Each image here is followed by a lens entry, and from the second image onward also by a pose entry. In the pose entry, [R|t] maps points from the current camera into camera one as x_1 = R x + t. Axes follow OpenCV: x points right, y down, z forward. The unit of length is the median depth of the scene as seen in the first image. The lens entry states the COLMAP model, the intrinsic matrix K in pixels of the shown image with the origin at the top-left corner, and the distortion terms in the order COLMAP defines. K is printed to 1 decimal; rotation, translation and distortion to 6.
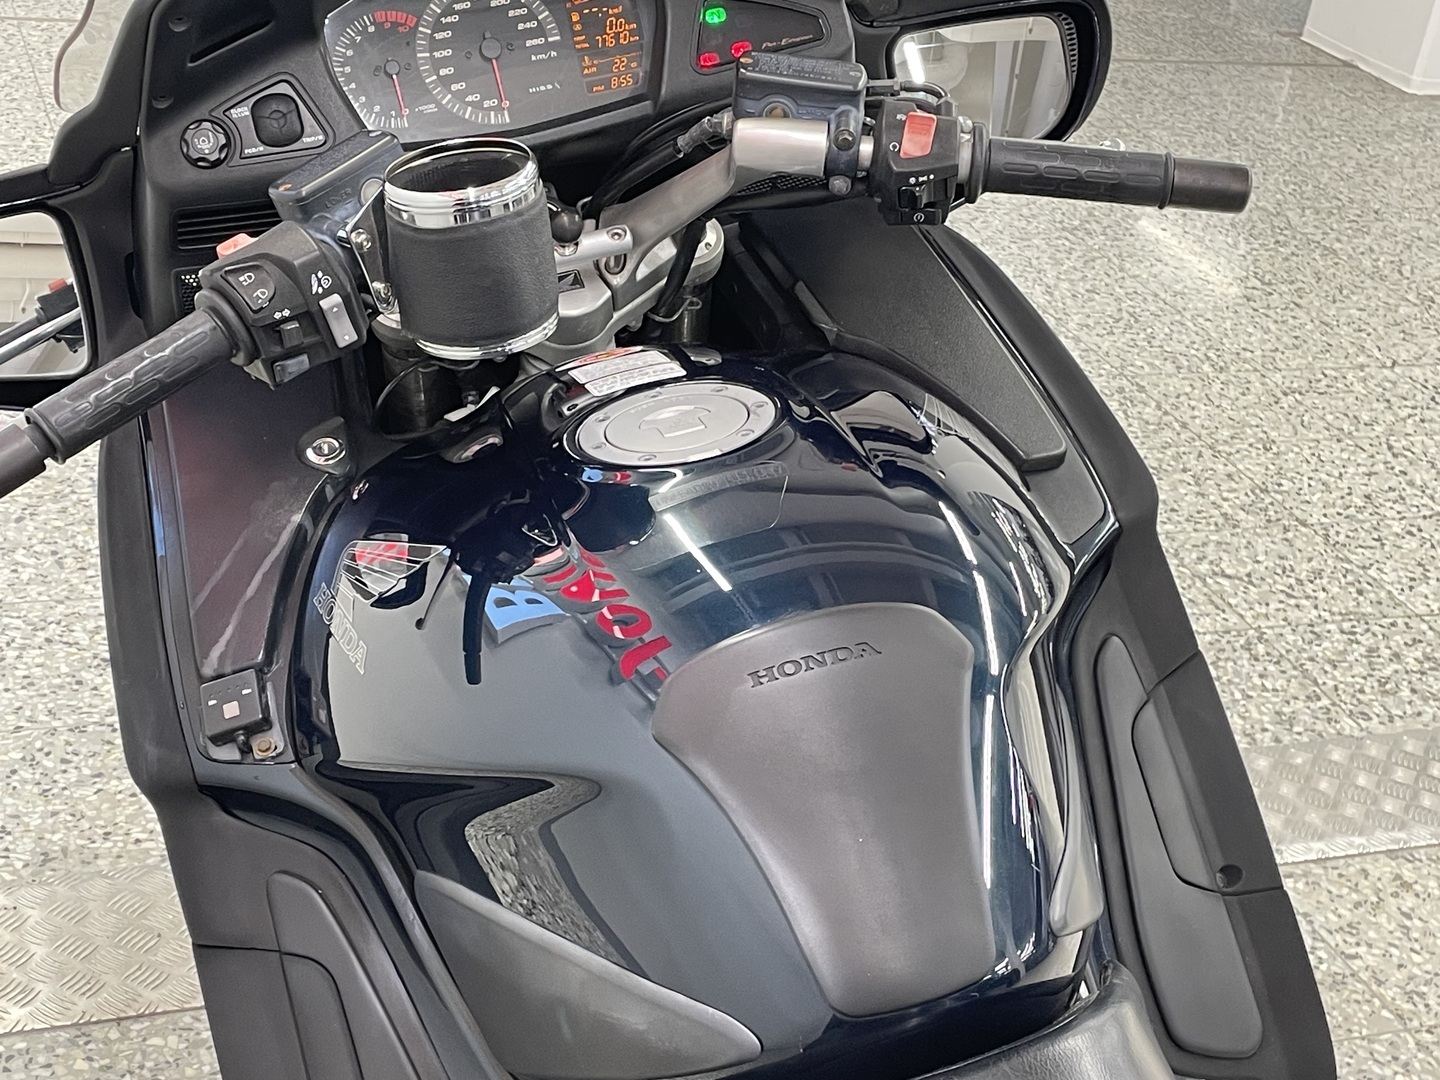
lens RADIAL K [[2191.6, 0, 720.0], [0, 2191.6, 540.0], [0, 0, 1]] dist [0.086459, -0.048165]
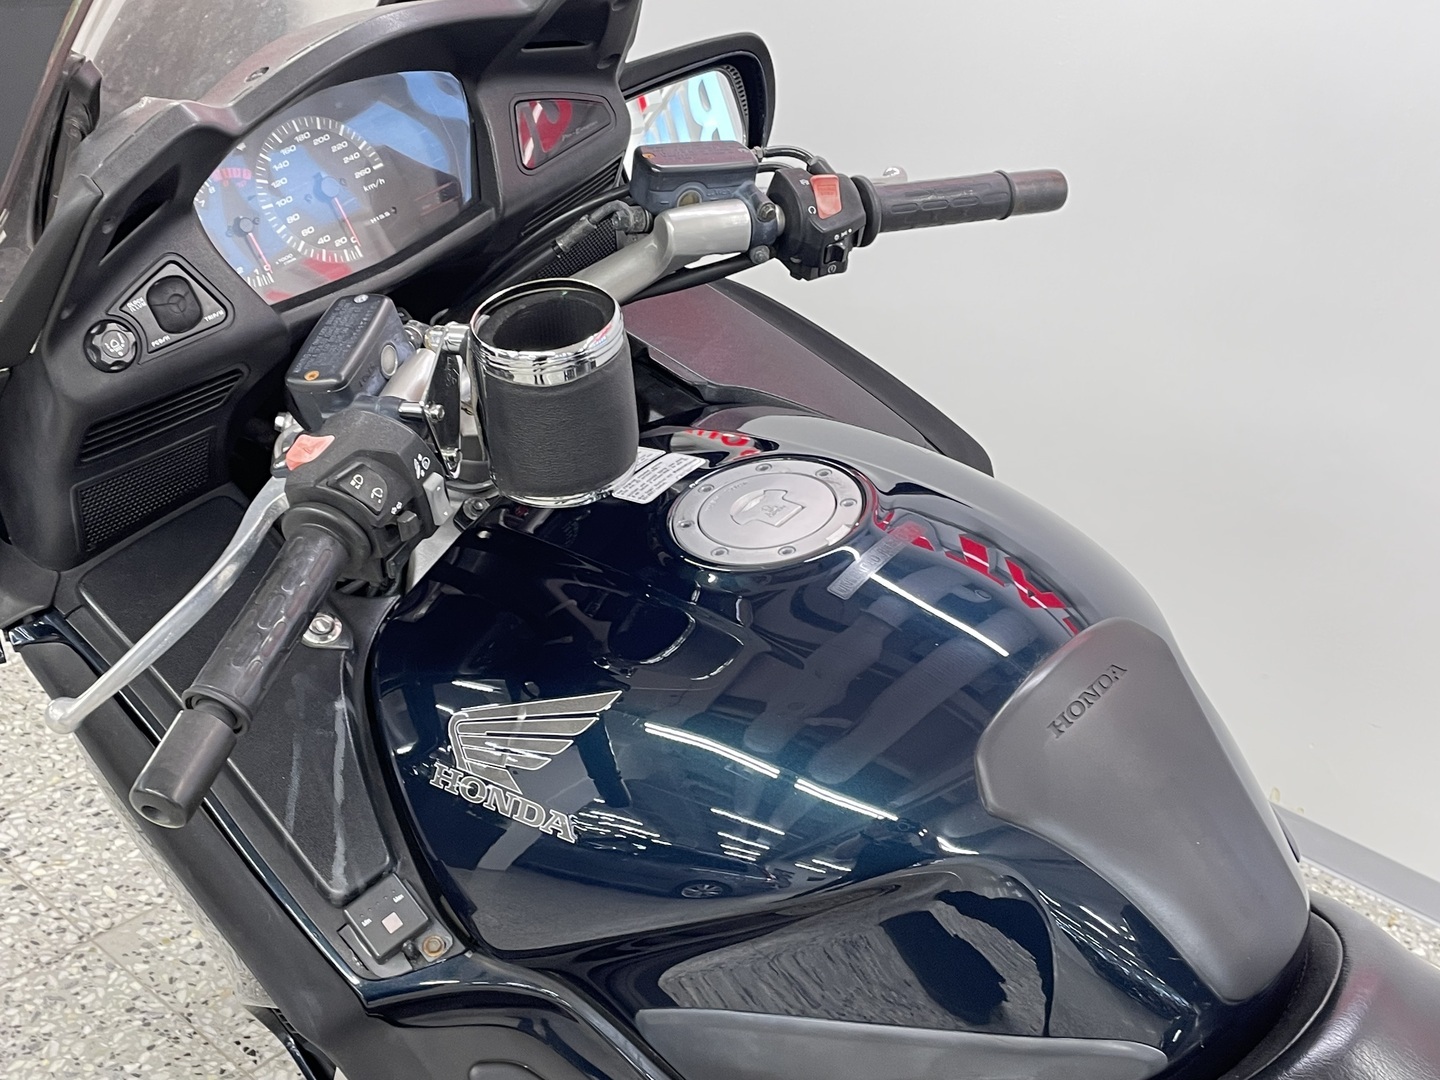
lens RADIAL K [[1734.8, 0, 708.6], [0, 1734.8, 510.8], [0, 0, 1]] dist [0.101162, -0.133918]
pose [[0.865151, -0.261124, 0.428168, -0.356724], [0.247487, 0.964854, 0.088360, -0.119026], [-0.436193, 0.029521, 0.899369, 0.242645]]
